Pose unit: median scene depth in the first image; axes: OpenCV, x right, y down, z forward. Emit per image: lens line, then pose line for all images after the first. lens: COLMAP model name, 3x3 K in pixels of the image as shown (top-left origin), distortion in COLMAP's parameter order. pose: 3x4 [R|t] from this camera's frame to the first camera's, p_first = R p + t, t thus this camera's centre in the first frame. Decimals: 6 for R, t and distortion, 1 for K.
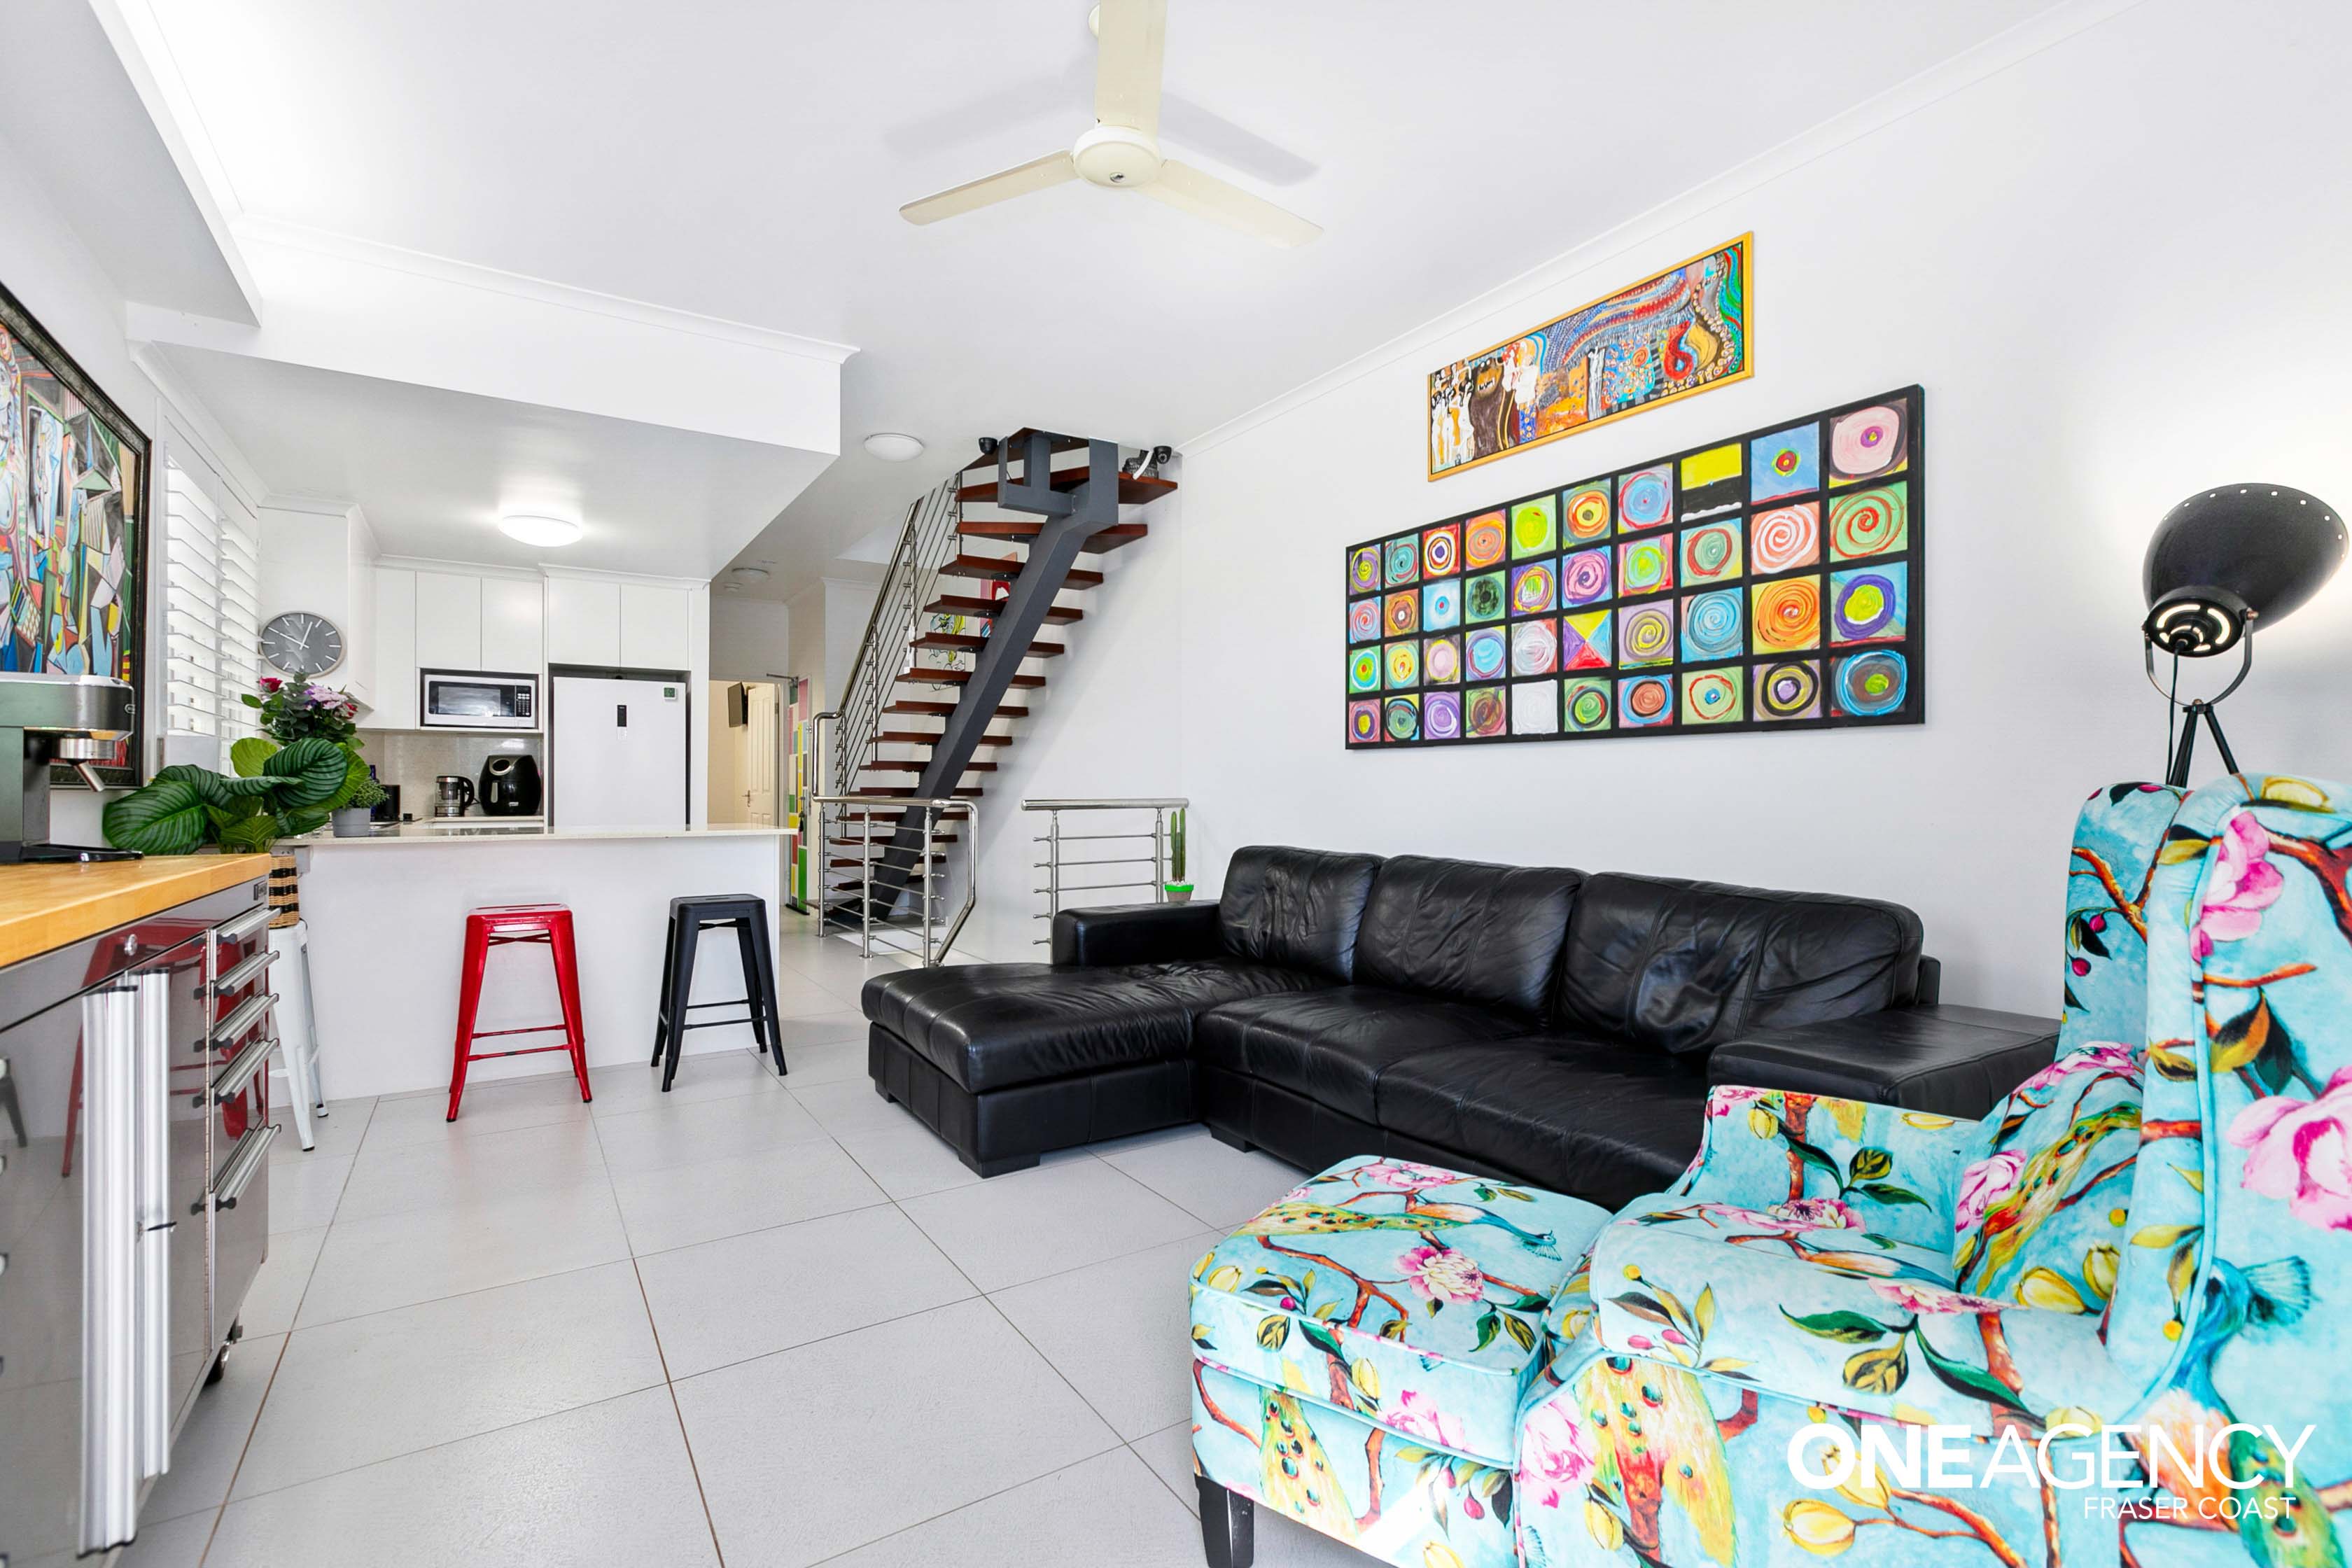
lens RADIAL K [[1059.3, 0, 1179.5], [0, 1059.3, 783.4], [0, 0, 1]] dist [-0.000622, -0.000006]
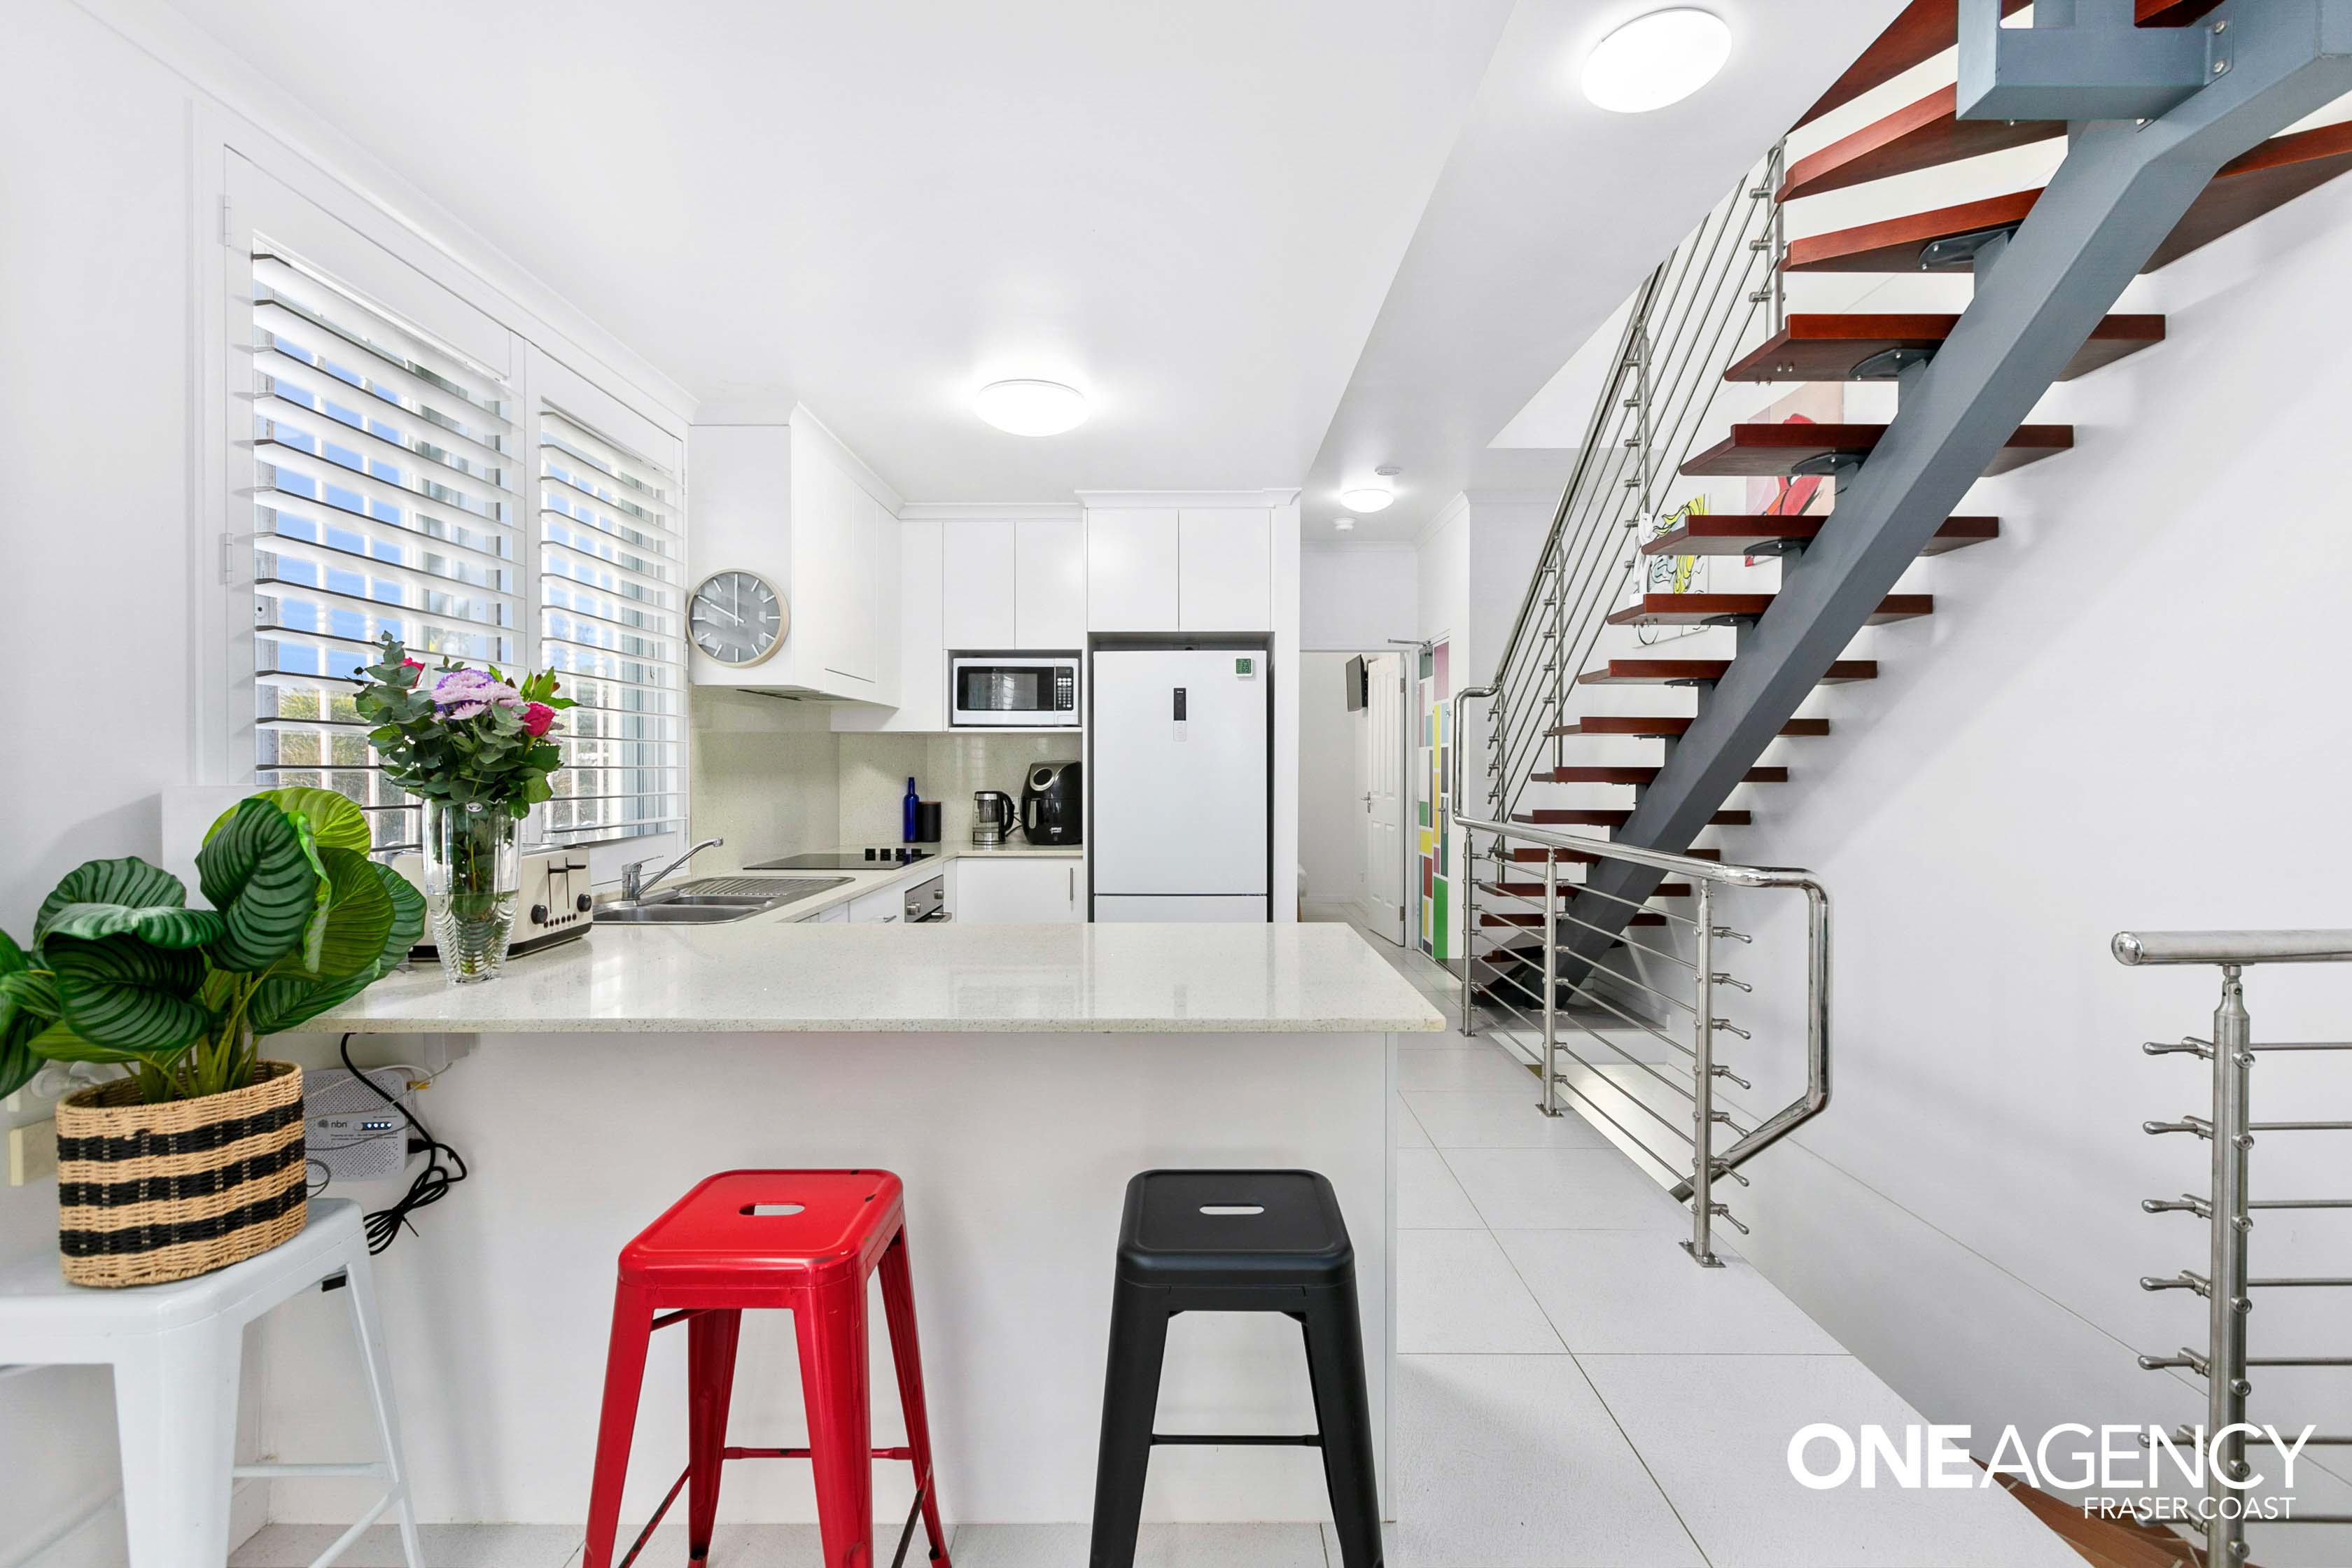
lens RADIAL K [[1059.3, 0, 1179.5], [0, 1059.3, 783.4], [0, 0, 1]] dist [-0.000622, -0.000006]
pose [[0.839166, 0.008012, -0.543816, -0.160160], [0.003729, 0.999783, 0.020485, -0.027390], [0.543862, -0.019218, 0.838954, 0.434061]]
